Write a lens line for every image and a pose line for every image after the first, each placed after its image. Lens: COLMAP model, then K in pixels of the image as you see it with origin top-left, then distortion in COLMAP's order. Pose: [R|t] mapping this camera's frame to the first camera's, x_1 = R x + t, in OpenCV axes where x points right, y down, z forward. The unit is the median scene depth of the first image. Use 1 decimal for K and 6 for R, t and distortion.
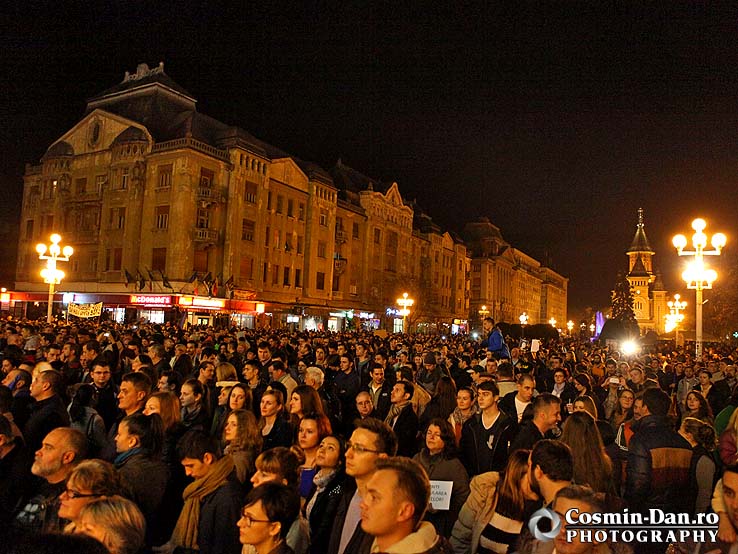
lens RADIAL K [[569.3, 0, 369.0], [0, 569.3, 277.0], [0, 0, 1]] dist [-0.117663, 0.087860]
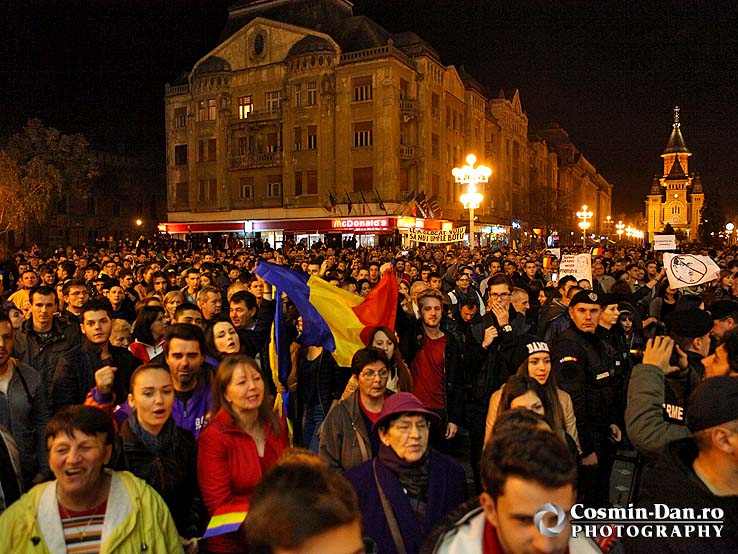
lens RADIAL K [[582.9, 0, 369.0], [0, 582.9, 277.0], [0, 0, 1]] dist [-0.071490, 0.010968]
pose [[0.998951, -0.042878, -0.016076, -0.285269], [0.044755, 0.988478, 0.144597, -0.009203], [0.009690, -0.145165, 0.989360, 0.005908]]
